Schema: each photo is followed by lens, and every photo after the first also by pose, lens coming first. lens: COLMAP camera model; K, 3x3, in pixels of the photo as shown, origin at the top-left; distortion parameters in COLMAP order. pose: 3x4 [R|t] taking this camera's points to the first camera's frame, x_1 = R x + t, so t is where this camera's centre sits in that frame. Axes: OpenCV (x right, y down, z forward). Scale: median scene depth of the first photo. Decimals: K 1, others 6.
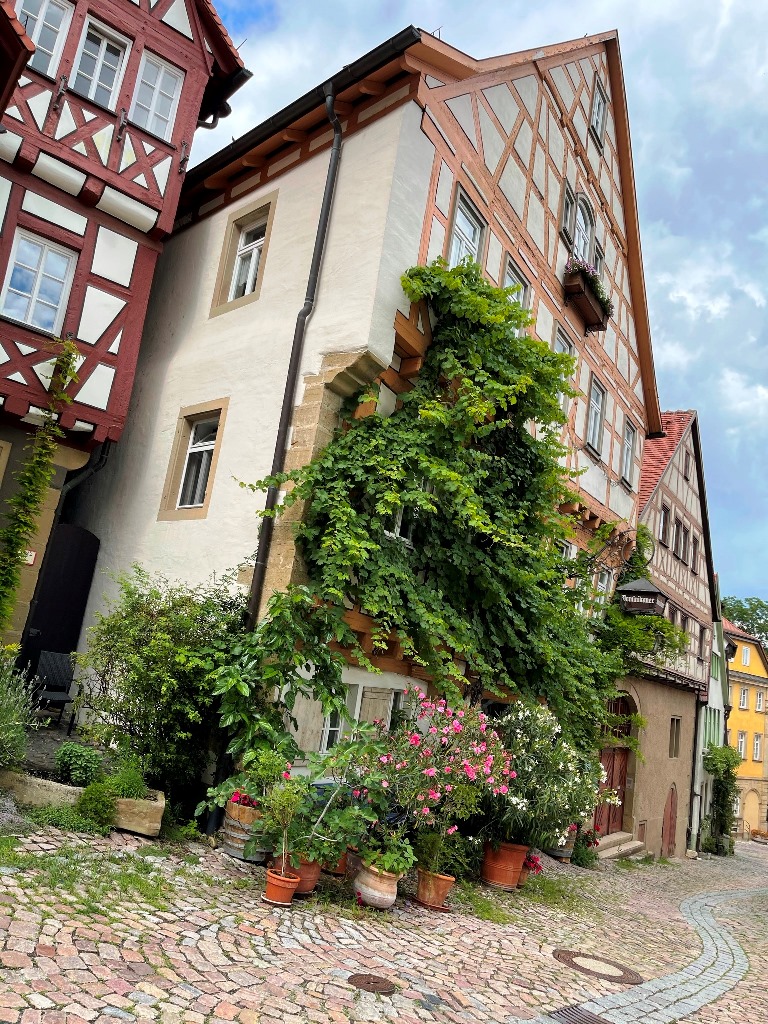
lens RADIAL K [[784.6, 0, 385.8], [0, 784.6, 511.3], [0, 0, 1]] dist [0.040656, -0.004466]
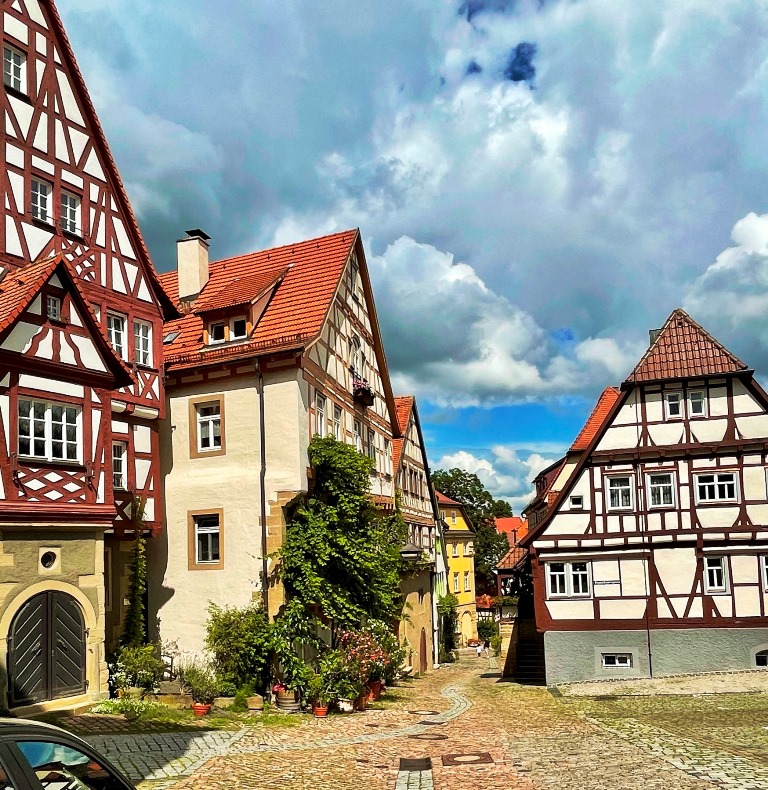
lens RADIAL K [[1070.0, 0, 383.7], [0, 1070.0, 395.2], [0, 0, 1]] dist [-0.024533, 0.000000]
pose [[0.922733, -0.141538, 0.358512, -0.727393], [0.099327, 0.986040, 0.133637, -0.725209], [-0.372422, -0.087701, 0.923910, -1.614567]]
